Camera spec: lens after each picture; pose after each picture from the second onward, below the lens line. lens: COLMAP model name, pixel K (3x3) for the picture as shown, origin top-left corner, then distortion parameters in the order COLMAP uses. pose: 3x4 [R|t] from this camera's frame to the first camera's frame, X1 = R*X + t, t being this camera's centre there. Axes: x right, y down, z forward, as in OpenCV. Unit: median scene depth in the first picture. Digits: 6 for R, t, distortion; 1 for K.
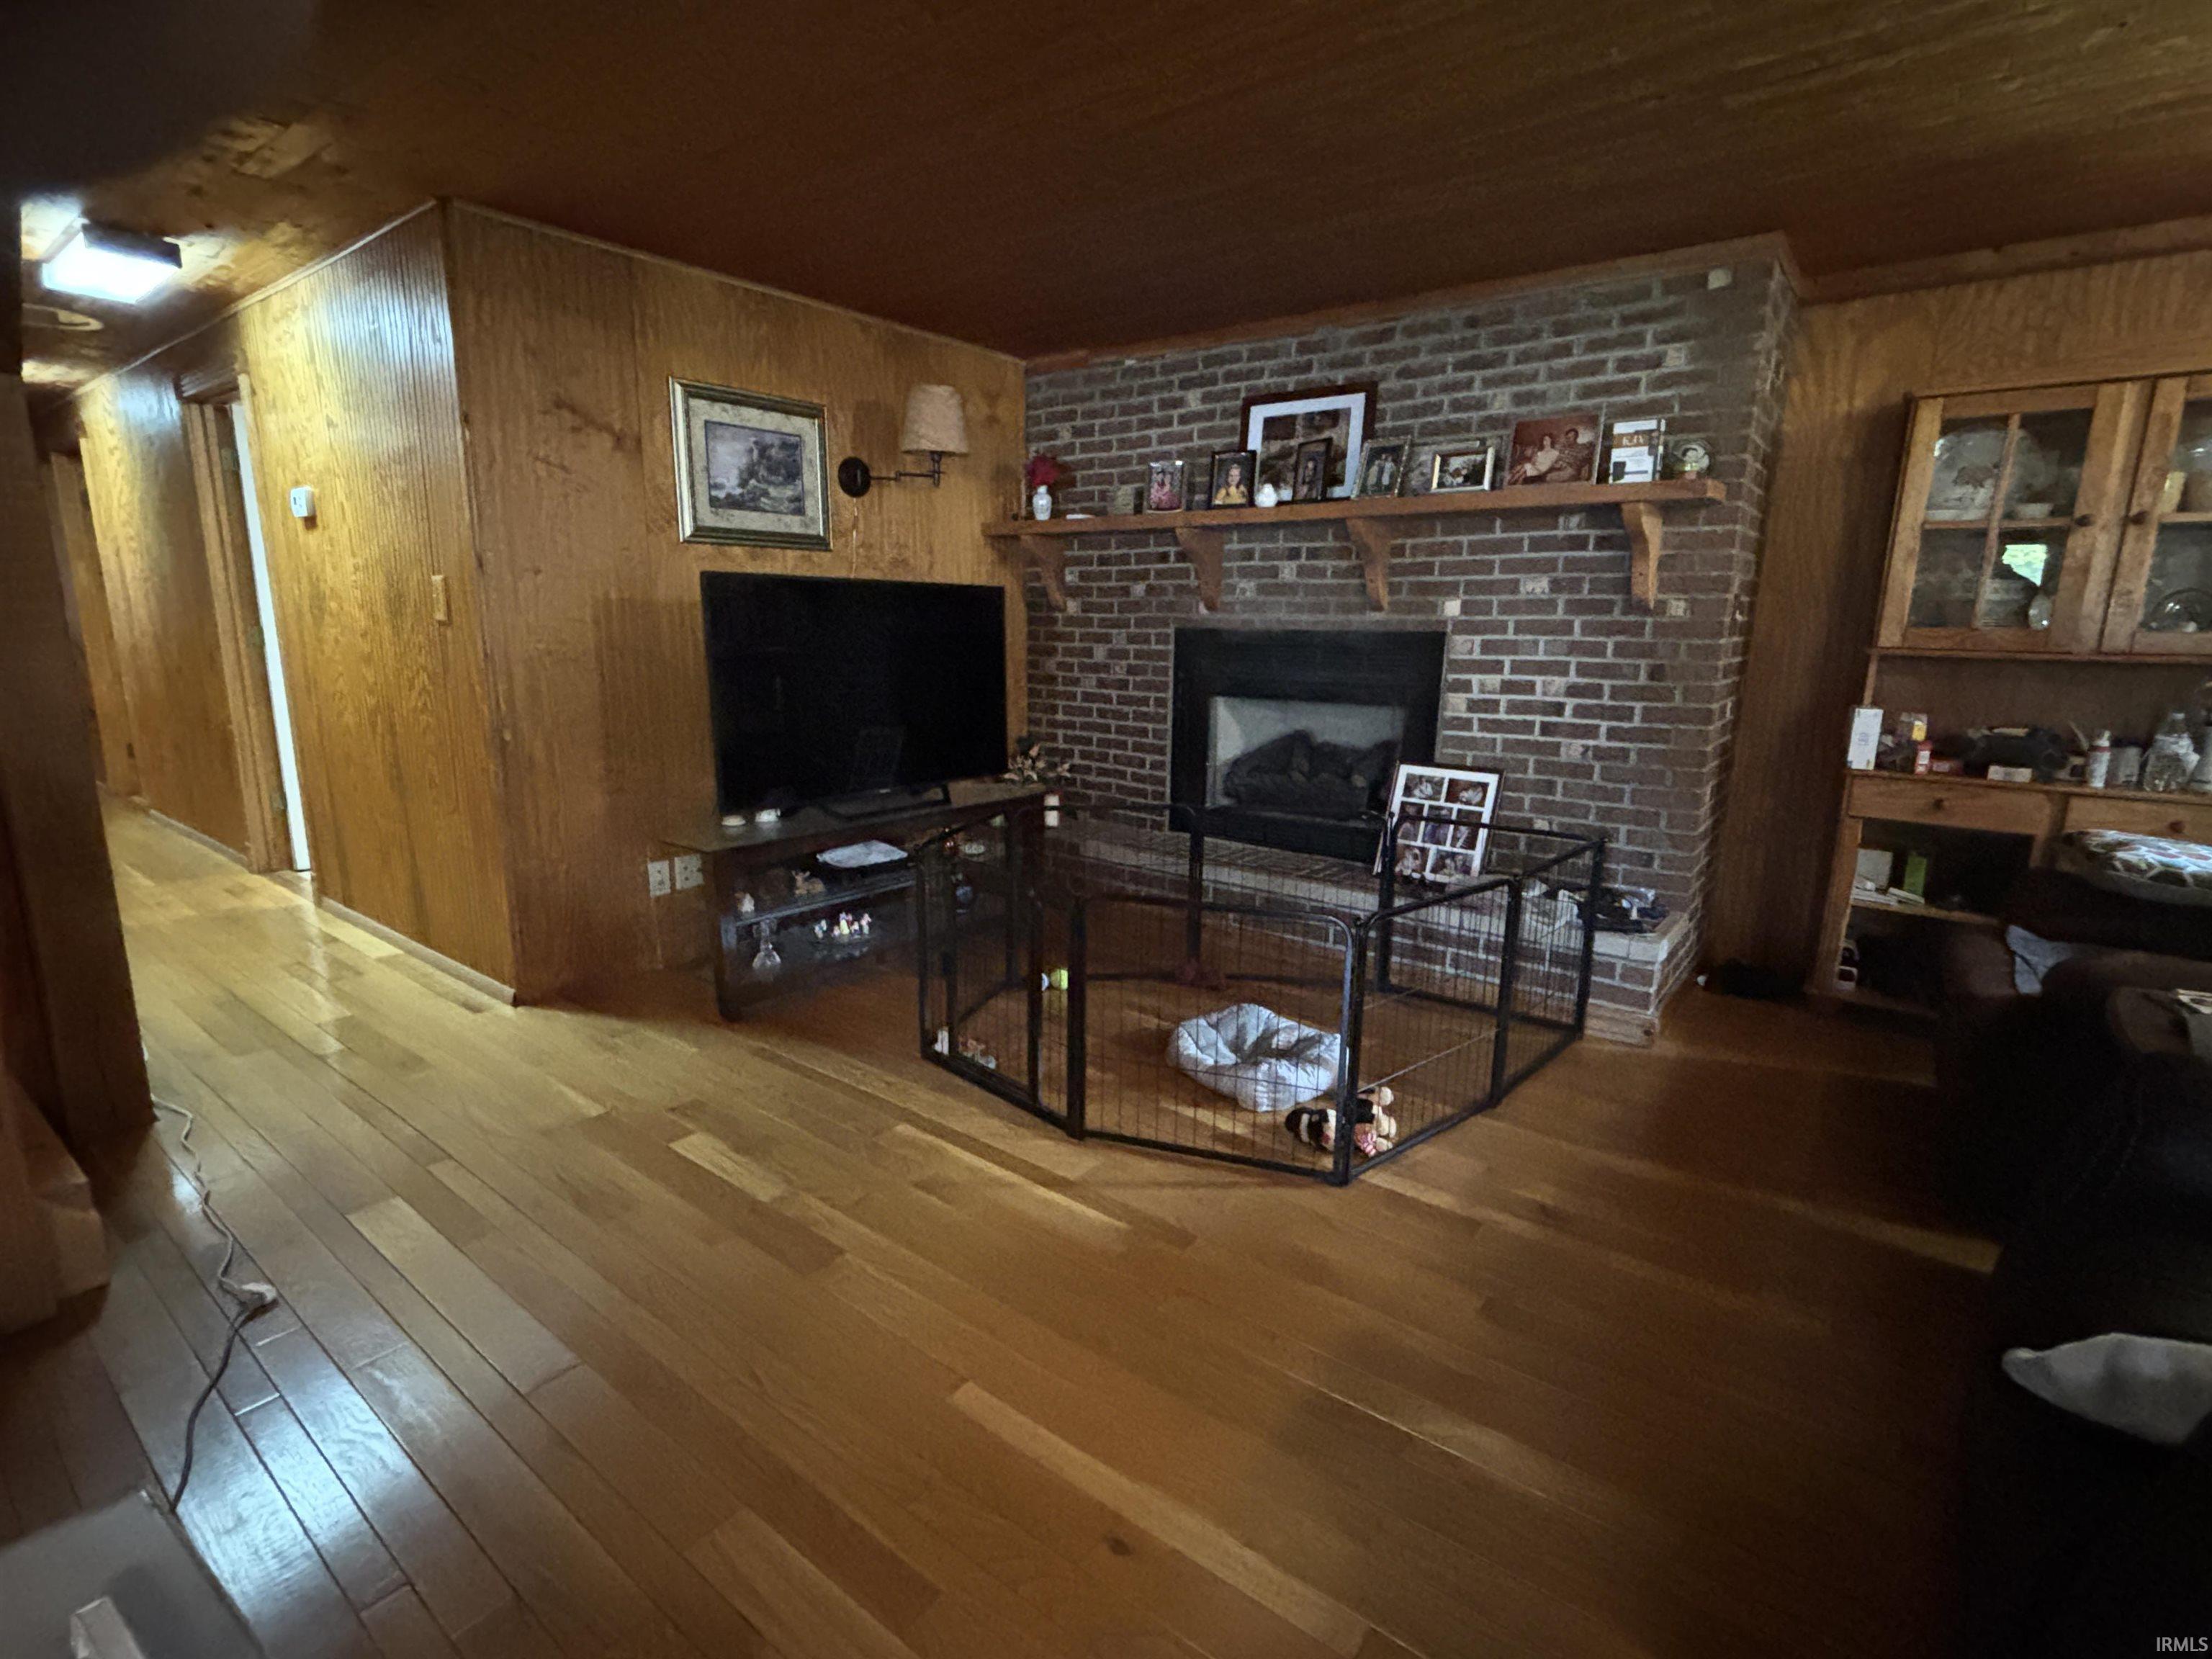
lens RADIAL K [[1041.8, 0, 1140.6], [0, 1041.8, 839.3], [0, 0, 1]] dist [-0.002348, -0.000644]
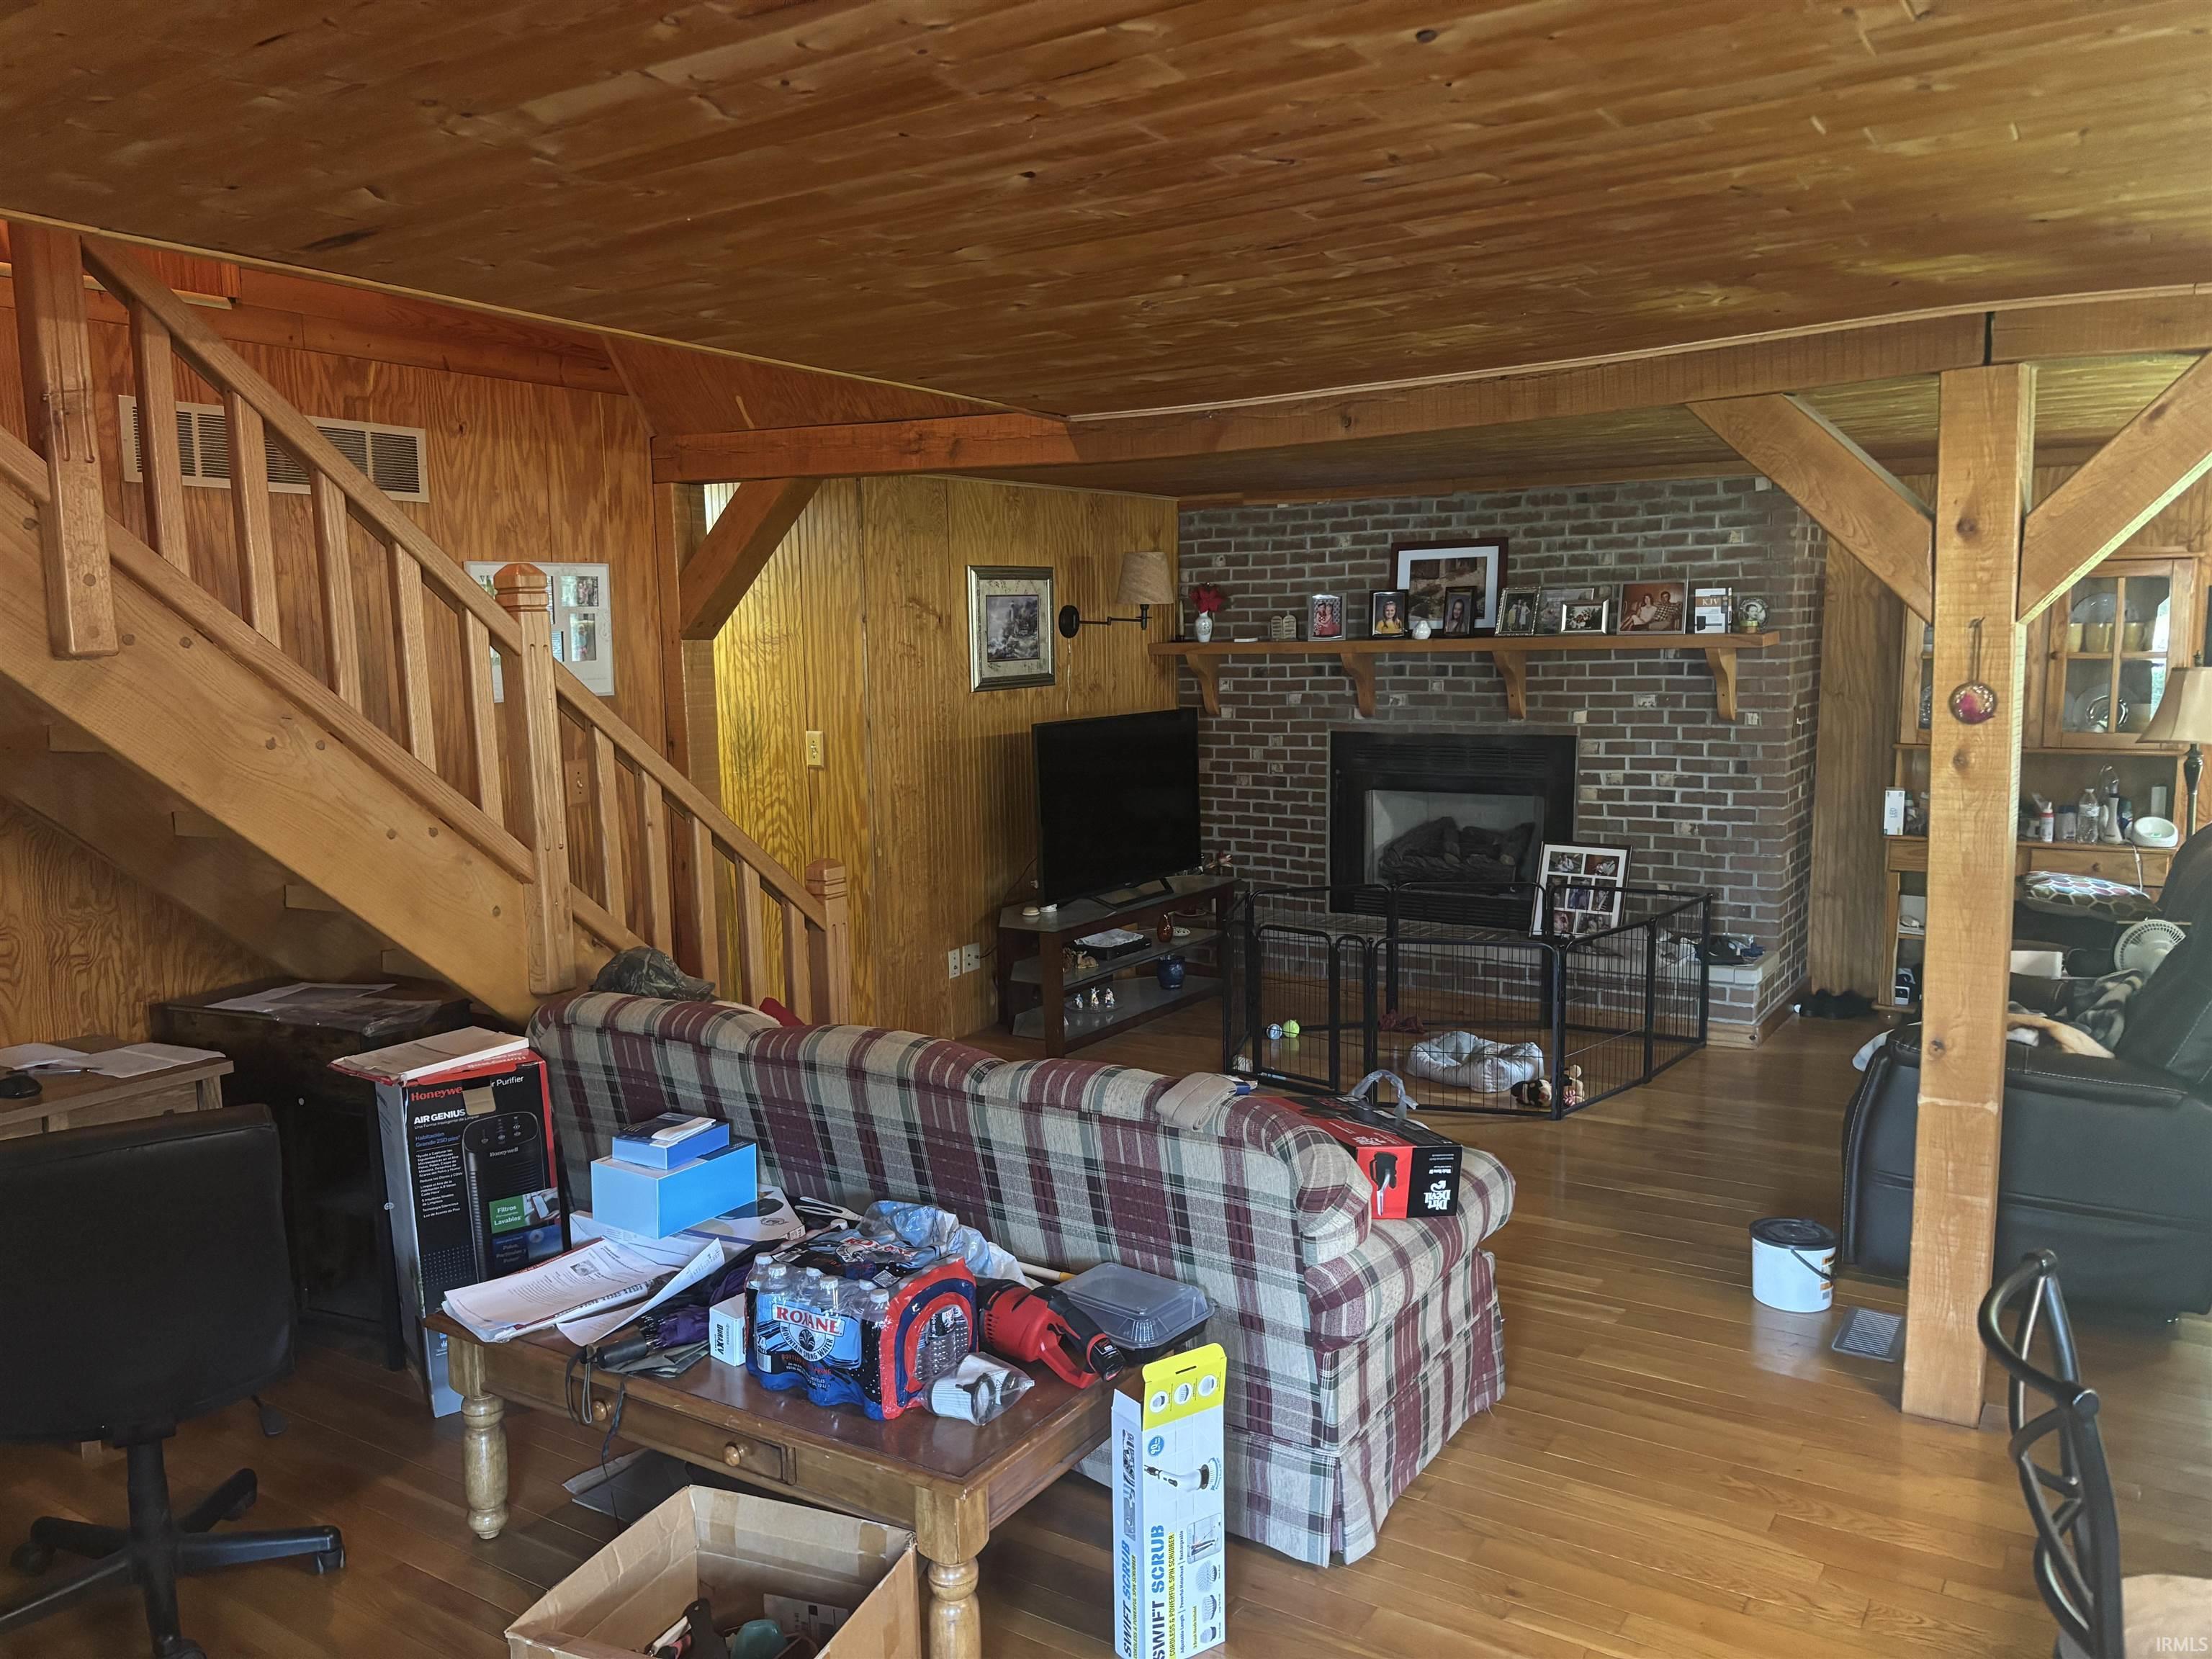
lens RADIAL K [[1599.7, 0, 1096.3], [0, 1599.7, 849.6], [0, 0, 1]] dist [-0.028727, -0.007967]
pose [[0.998268, -0.042387, 0.040786, -0.360020], [0.045140, 0.996587, -0.069113, 0.040141], [-0.037717, 0.070835, 0.996775, -0.860034]]
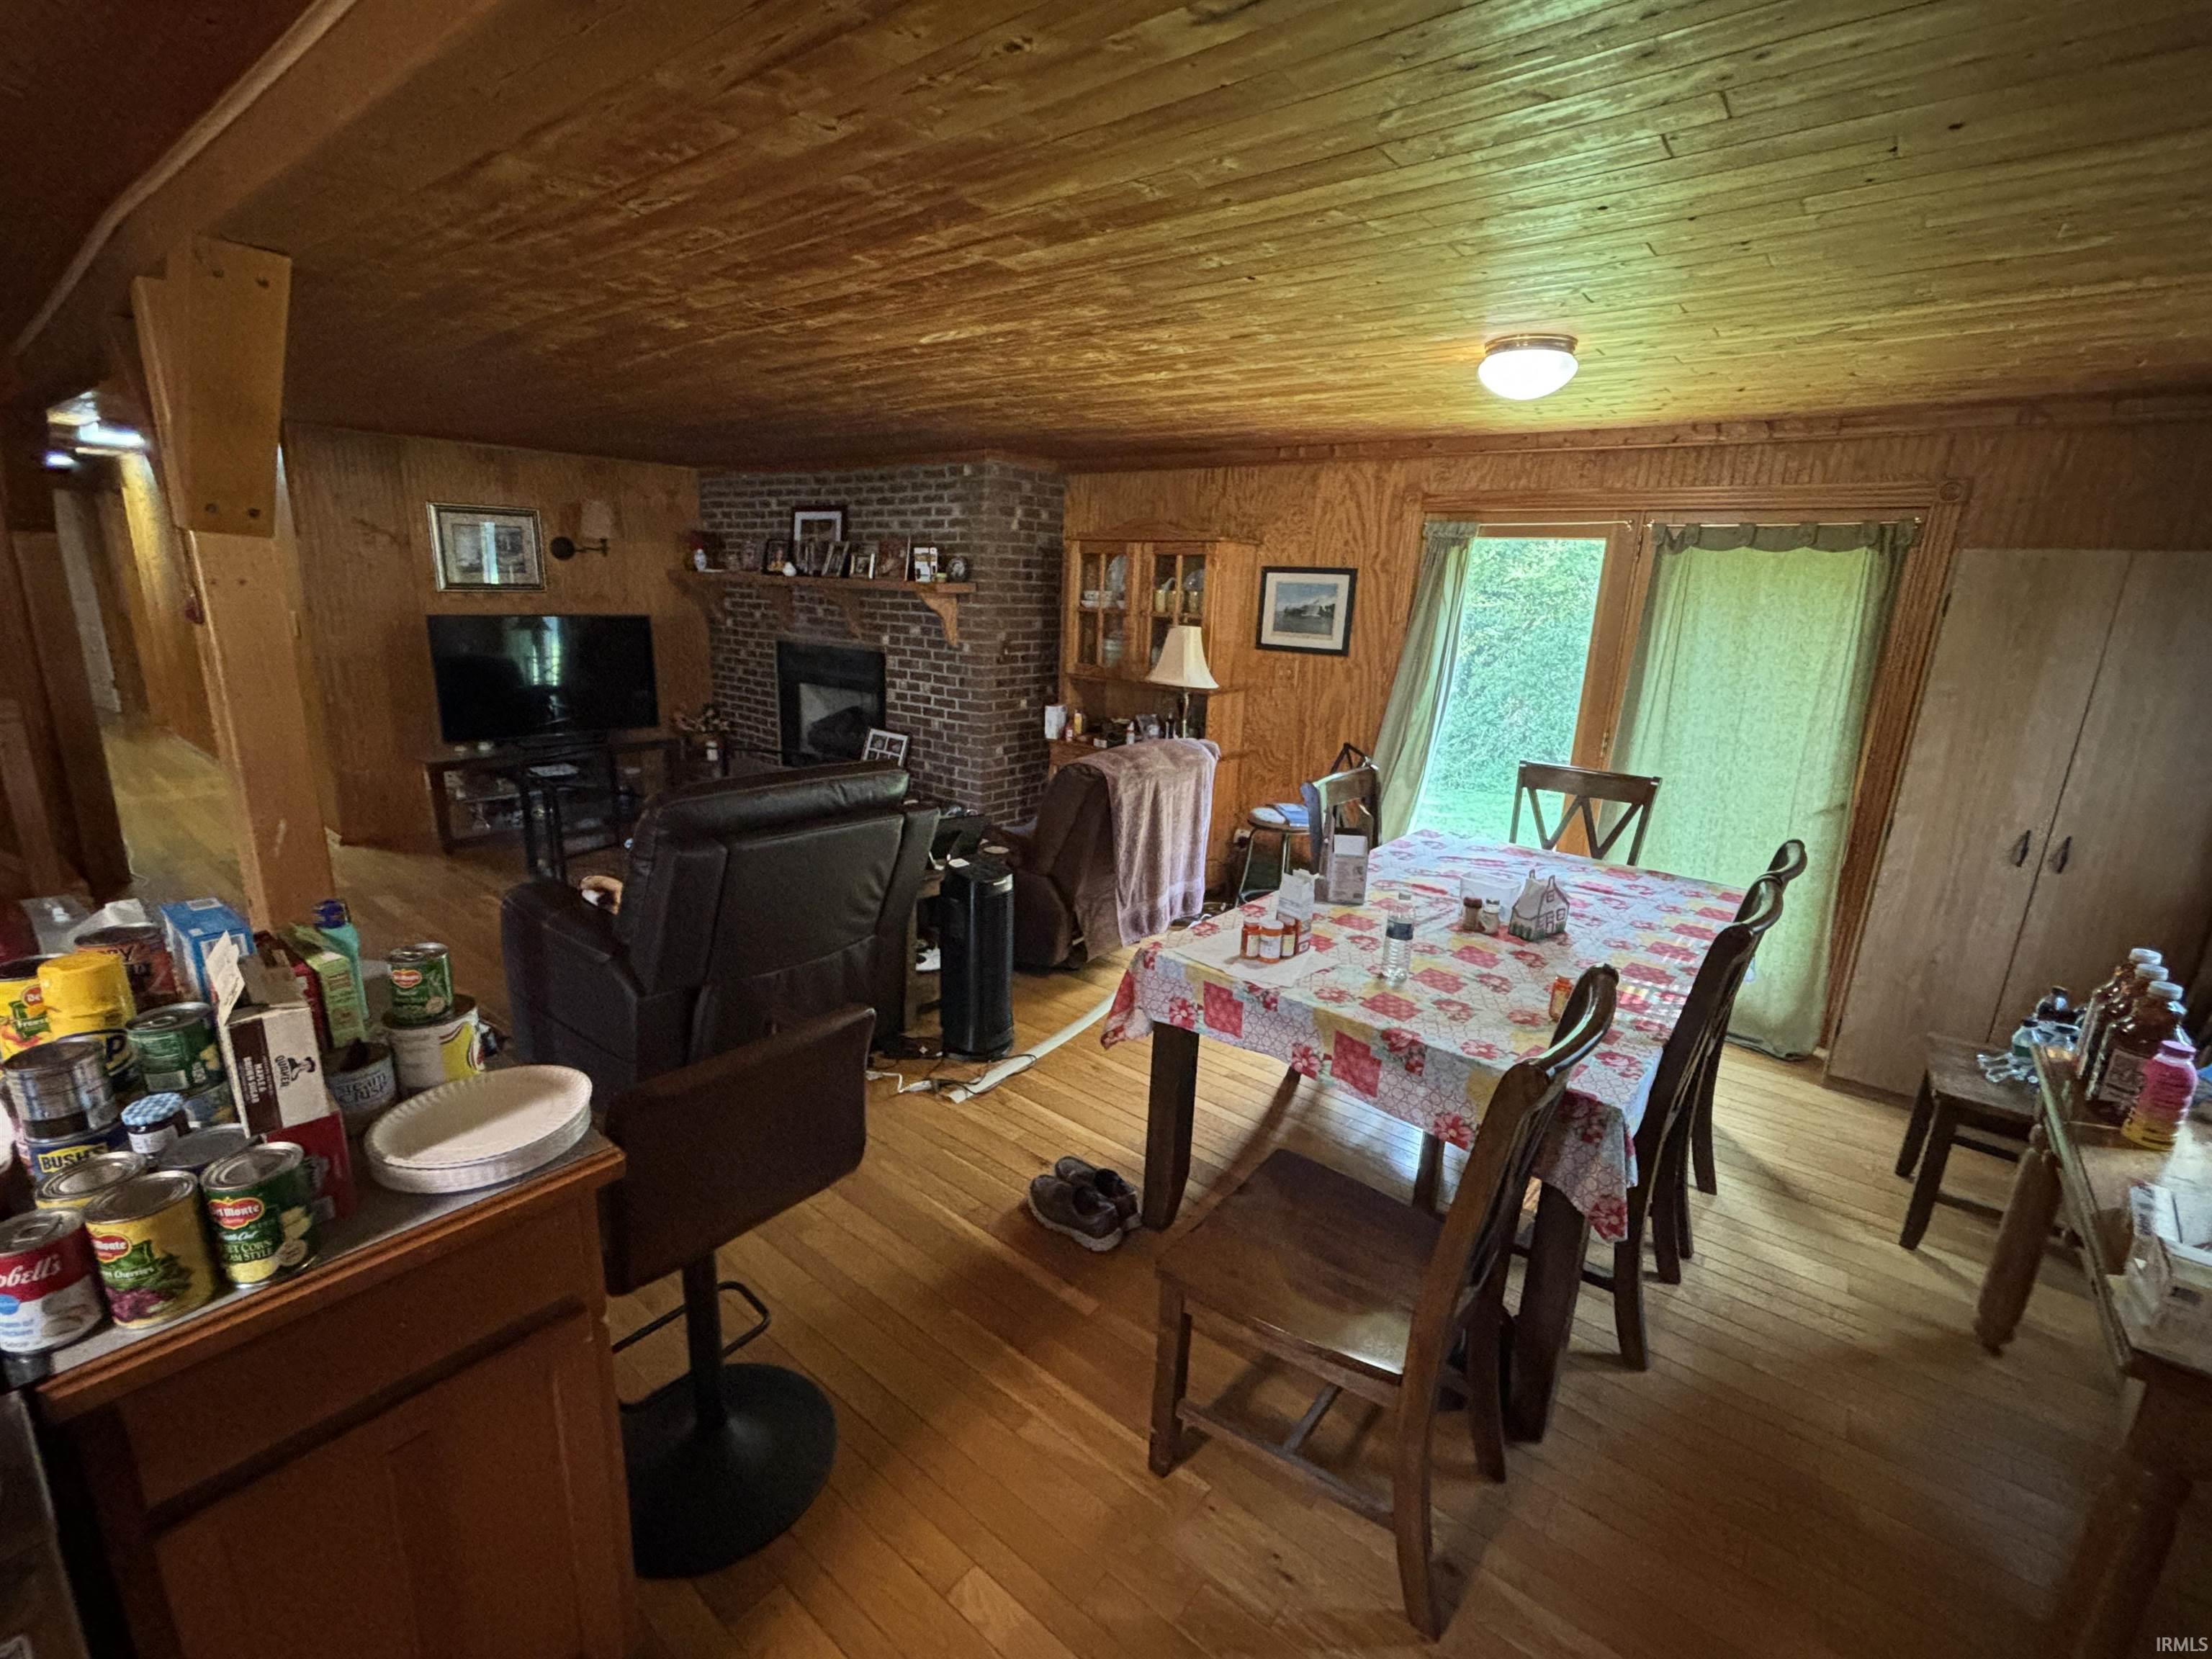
lens RADIAL K [[965.8, 0, 1110.4], [0, 965.8, 831.0], [0, 0, 1]] dist [0.000025, -0.000693]
pose [[0.999267, 0.032823, -0.019693, 0.722009], [-0.031923, 0.998503, 0.044425, 0.013941], [0.021121, -0.043764, 0.998819, -0.620437]]
